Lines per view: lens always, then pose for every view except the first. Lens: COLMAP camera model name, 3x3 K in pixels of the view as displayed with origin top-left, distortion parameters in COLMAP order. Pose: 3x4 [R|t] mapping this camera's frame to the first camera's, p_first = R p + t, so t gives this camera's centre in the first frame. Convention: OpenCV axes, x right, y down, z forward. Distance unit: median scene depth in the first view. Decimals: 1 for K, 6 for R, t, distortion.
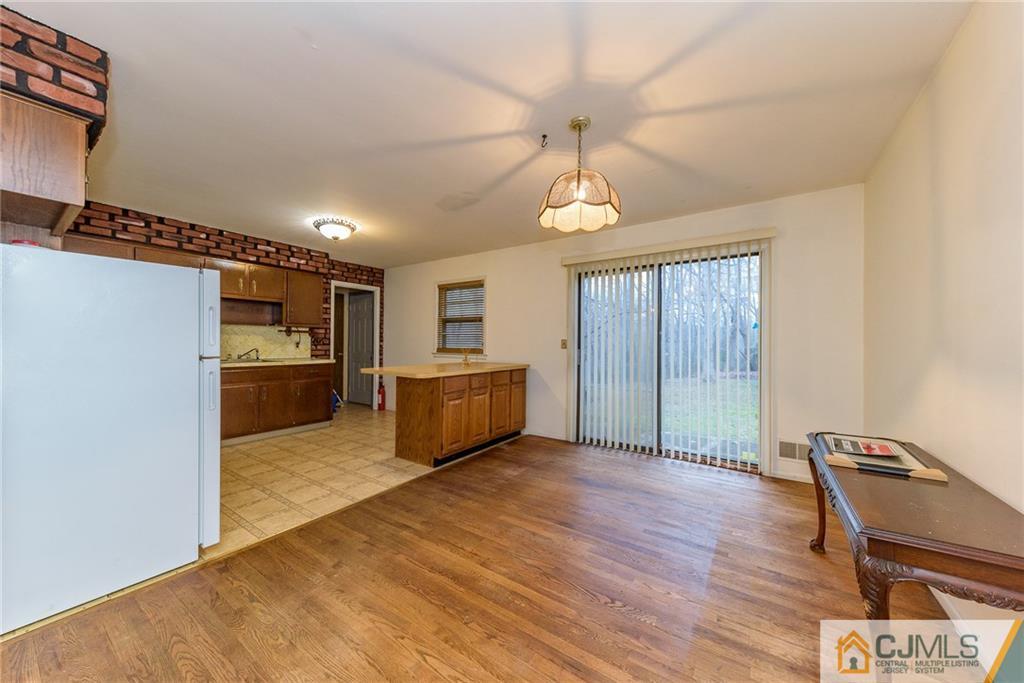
lens RADIAL K [[365.5, 0, 491.6], [0, 365.5, 343.2], [0, 0, 1]] dist [0.011841, -0.000049]
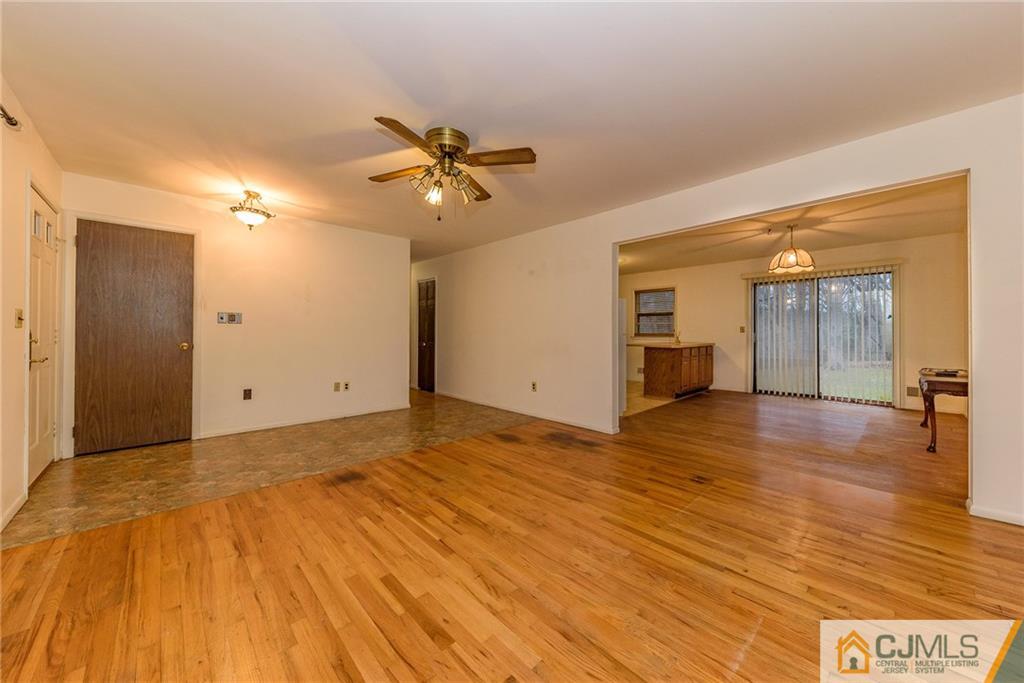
lens RADIAL K [[364.8, 0, 509.0], [0, 364.8, 330.6], [0, 0, 1]] dist [0.004671, -0.000152]
pose [[0.981873, -0.003565, -0.189504, -0.546800], [0.002925, 0.999989, -0.003656, 0.010891], [0.189515, 0.003035, 0.981873, -0.791979]]
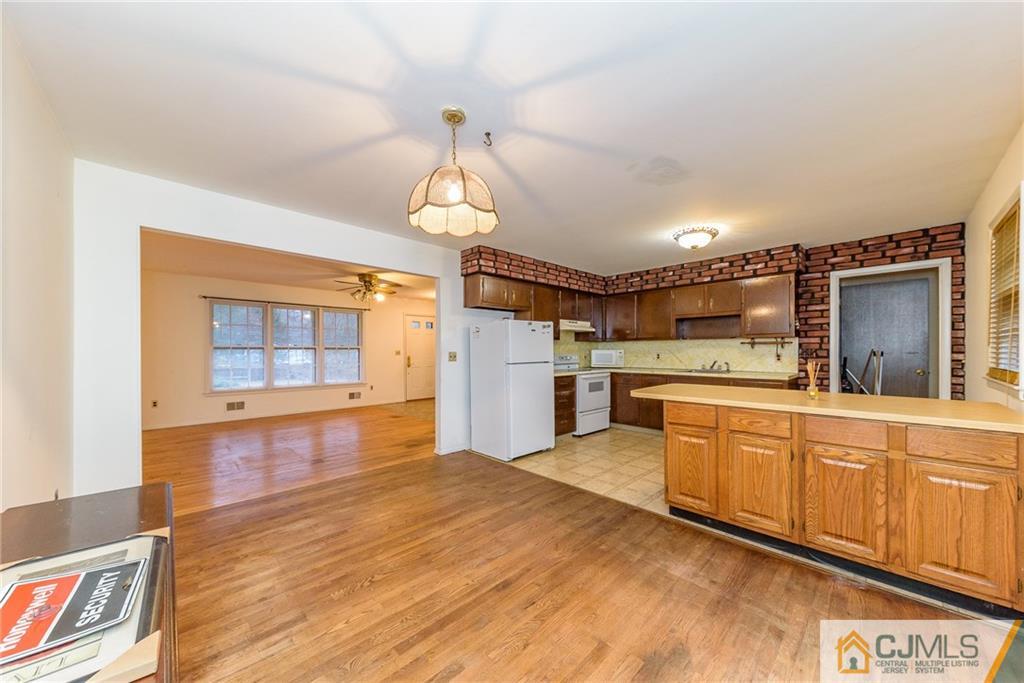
lens RADIAL K [[355.4, 0, 514.3], [0, 355.4, 351.6], [0, 0, 1]] dist [0.006517, -0.000145]
pose [[-0.179534, -0.006029, -0.983733, 0.601337], [0.001144, 0.999979, -0.006337, -0.006486], [0.983751, -0.002263, -0.179523, 0.729190]]
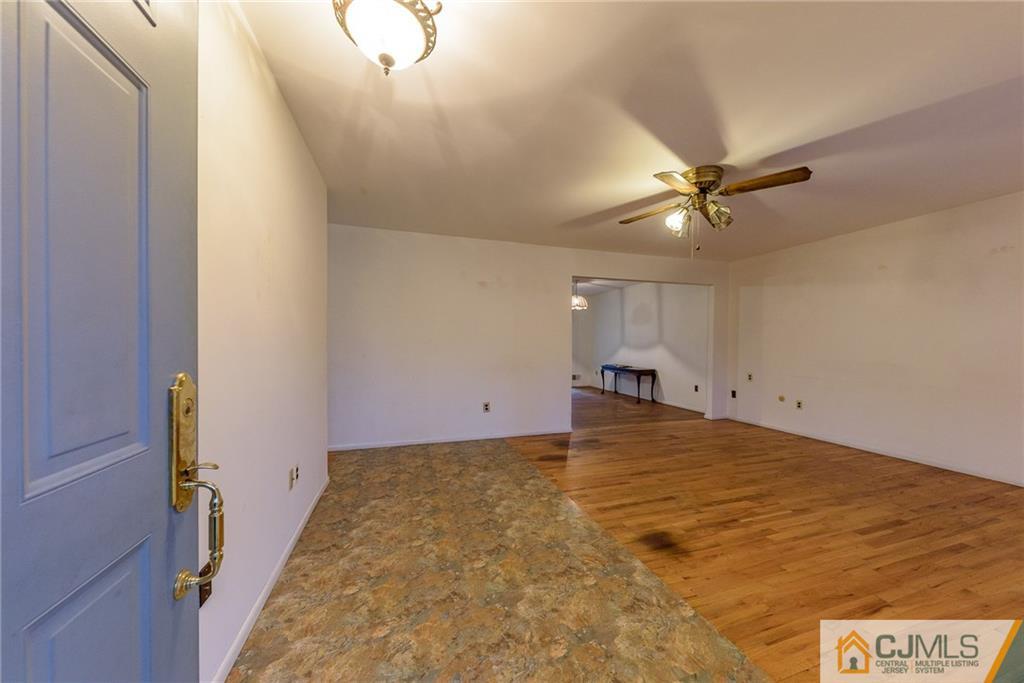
lens RADIAL K [[352.3, 0, 513.1], [0, 352.3, 346.5], [0, 0, 1]] dist [0.000199, -0.004795]
pose [[0.603060, -0.013156, 0.797588, -1.554023], [0.000615, 0.999871, 0.016028, -0.013960], [-0.797696, -0.009175, 0.602990, -0.291249]]
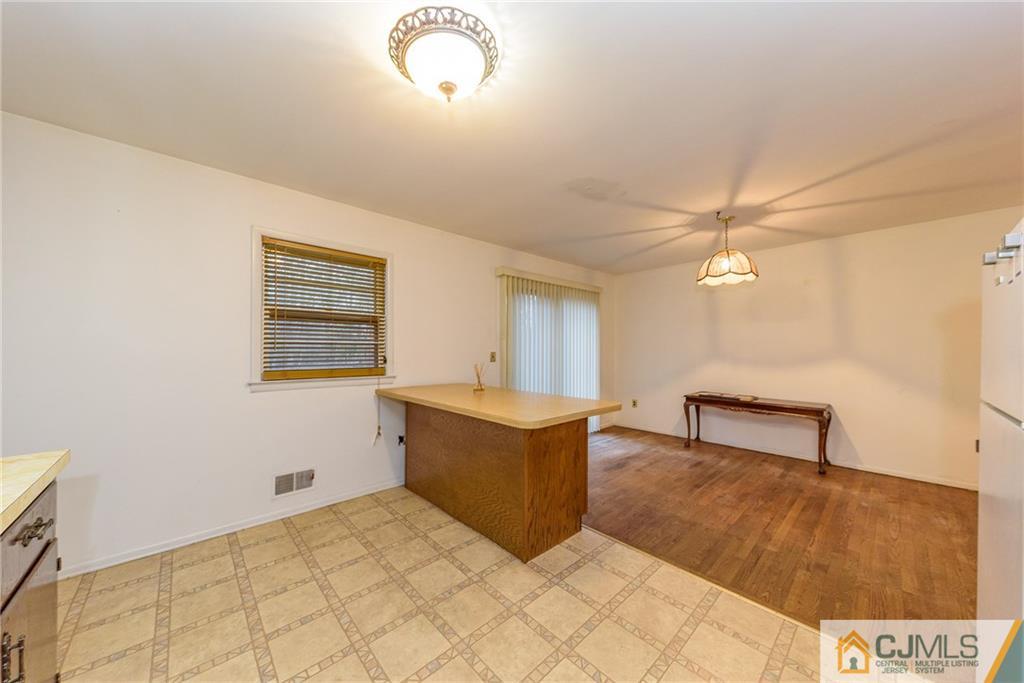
lens RADIAL K [[352.3, 0, 513.1], [0, 352.3, 346.5], [0, 0, 1]] dist [0.000199, -0.004795]
pose [[0.190423, 0.002074, 0.981700, -0.795089], [0.000251, 0.999998, -0.002161, -0.025987], [-0.981702, 0.000658, 0.190422, 0.902043]]
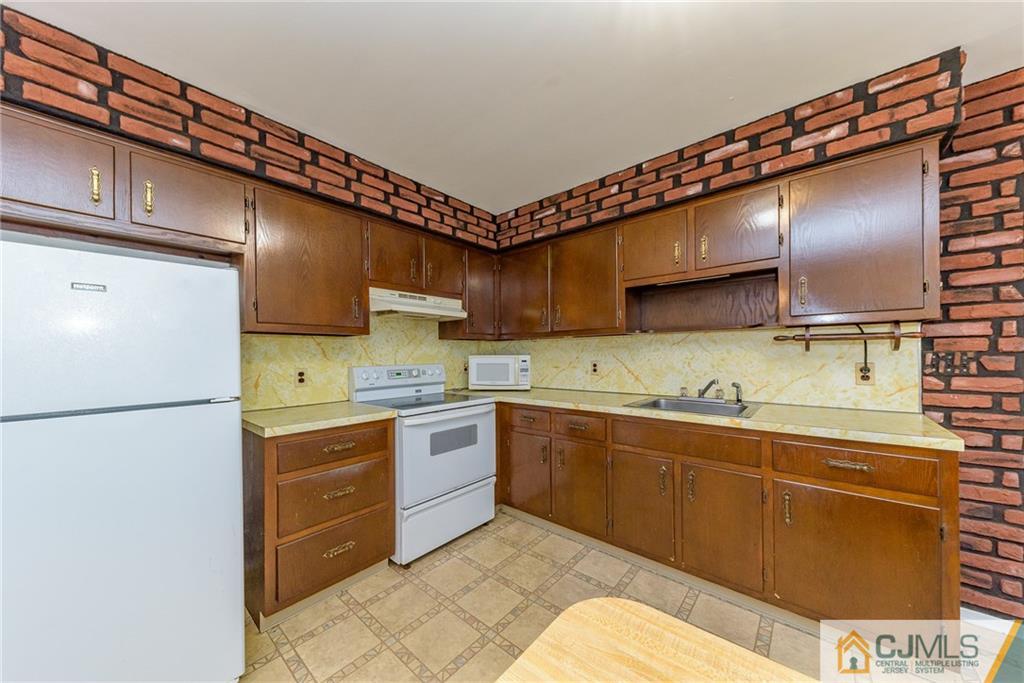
lens RADIAL K [[346.1, 0, 514.1], [0, 346.1, 355.5], [0, 0, 1]] dist [-0.006346, -0.000185]
pose [[-0.085045, -0.005389, -0.996363, -0.223001], [0.008401, 0.999946, -0.006125, -0.018475], [0.996342, -0.008892, -0.084996, 0.946651]]
